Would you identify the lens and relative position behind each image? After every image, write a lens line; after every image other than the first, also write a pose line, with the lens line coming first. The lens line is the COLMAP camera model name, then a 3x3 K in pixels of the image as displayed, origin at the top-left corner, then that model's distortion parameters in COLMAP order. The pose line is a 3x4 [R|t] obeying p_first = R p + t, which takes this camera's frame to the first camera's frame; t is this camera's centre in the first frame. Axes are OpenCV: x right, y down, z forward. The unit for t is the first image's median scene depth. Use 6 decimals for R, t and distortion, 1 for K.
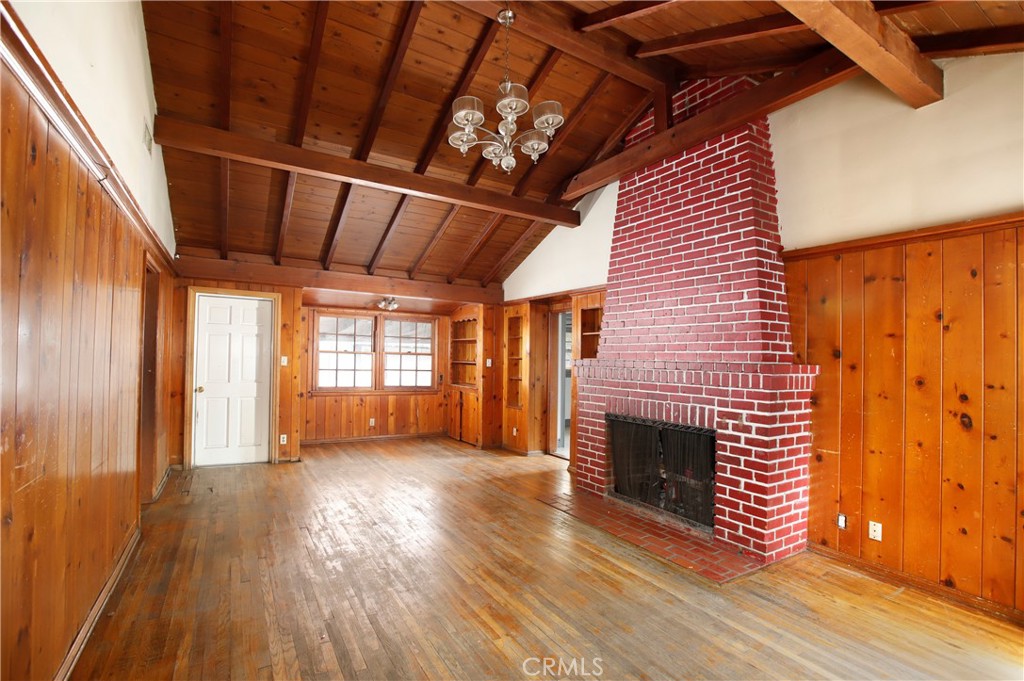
lens RADIAL K [[470.5, 0, 512.1], [0, 470.5, 346.1], [0, 0, 1]] dist [-0.070254, 0.025641]
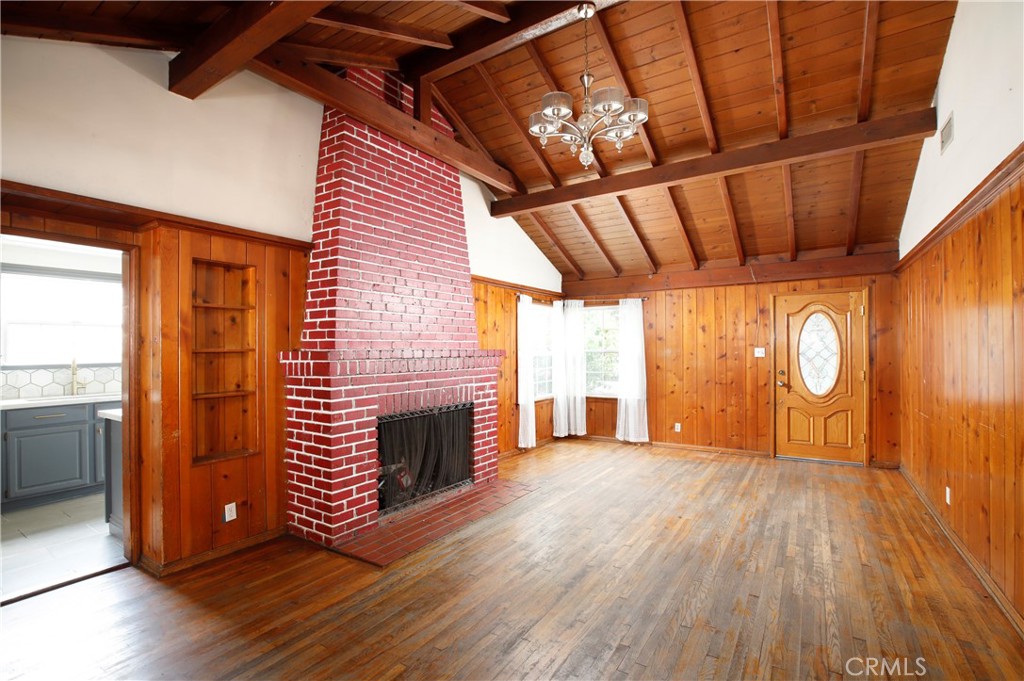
lens RADIAL K [[470.5, 0, 512.1], [0, 470.5, 346.1], [0, 0, 1]] dist [-0.070254, 0.025641]
pose [[-0.439877, -0.011796, 0.897980, -0.741189], [-0.024005, 0.999711, 0.001374, 0.018682], [-0.897737, -0.020952, -0.440033, 1.387297]]
